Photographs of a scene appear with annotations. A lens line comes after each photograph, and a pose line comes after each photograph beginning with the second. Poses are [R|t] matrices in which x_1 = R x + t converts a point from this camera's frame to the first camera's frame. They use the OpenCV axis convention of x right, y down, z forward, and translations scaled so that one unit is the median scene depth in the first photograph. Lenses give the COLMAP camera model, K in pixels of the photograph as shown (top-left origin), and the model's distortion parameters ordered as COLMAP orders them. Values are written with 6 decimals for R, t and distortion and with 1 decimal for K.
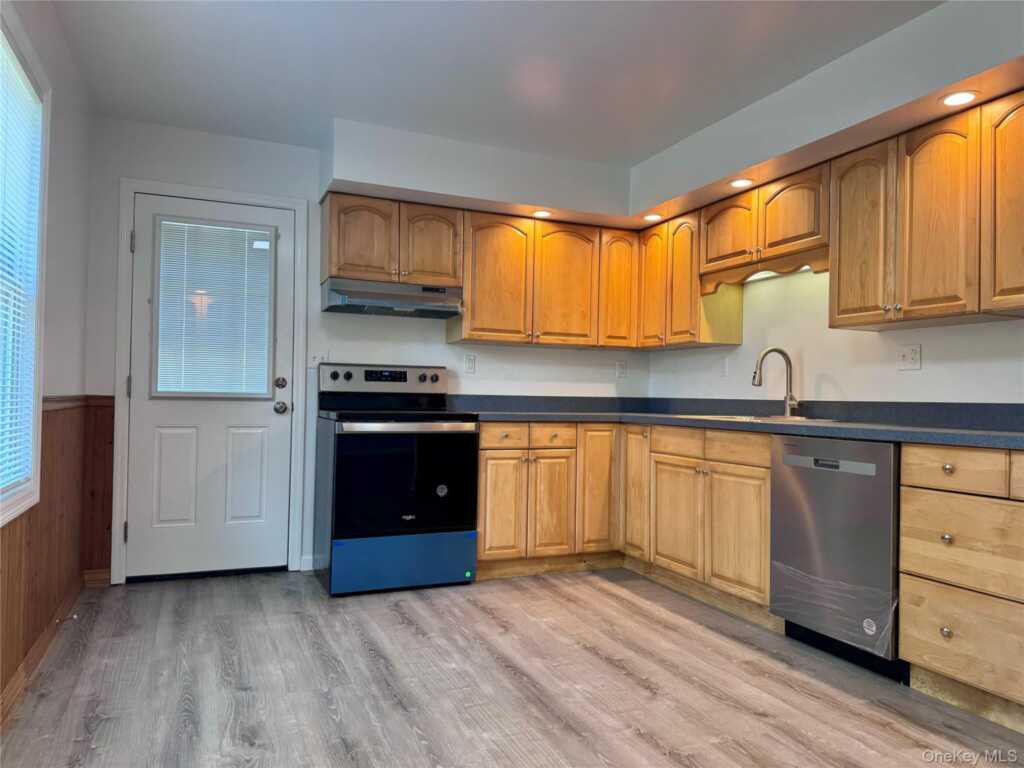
lens RADIAL K [[726.7, 0, 512.0], [0, 726.7, 384.0], [0, 0, 1]] dist [0.116718, -0.165836]
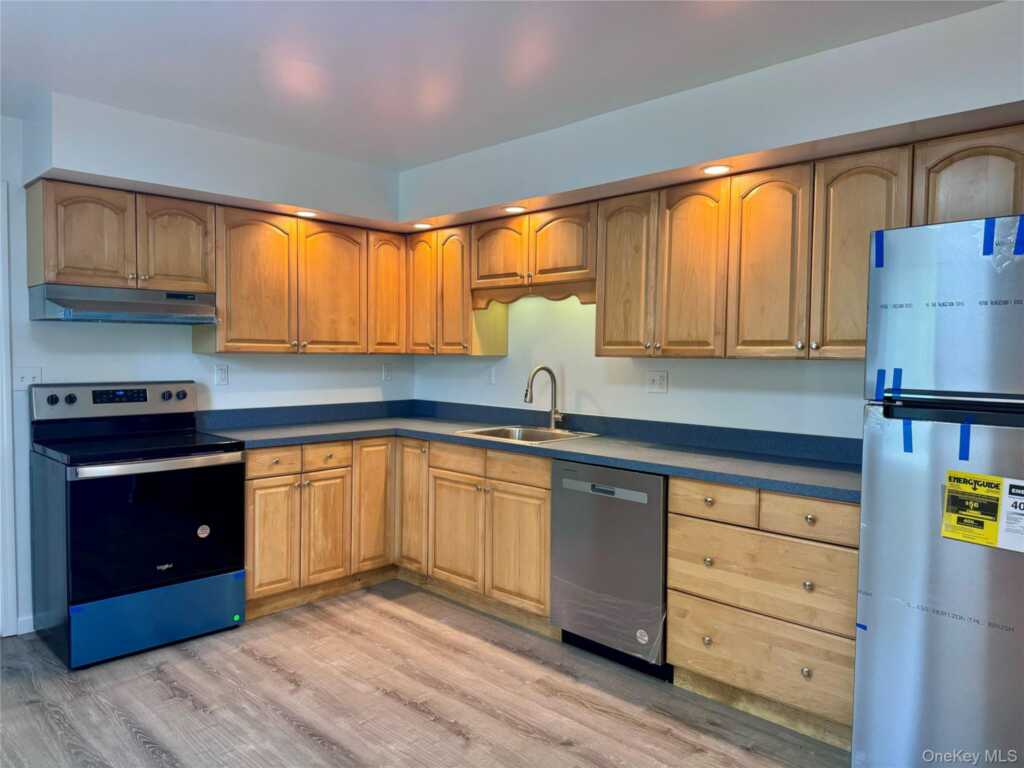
lens RADIAL K [[726.7, 0, 512.0], [0, 726.7, 384.0], [0, 0, 1]] dist [0.116718, -0.165836]
pose [[0.927797, -0.022157, 0.372427, -0.082364], [-0.001607, 0.997988, 0.063377, -0.093764], [-0.373082, -0.059400, 0.925895, 0.038080]]
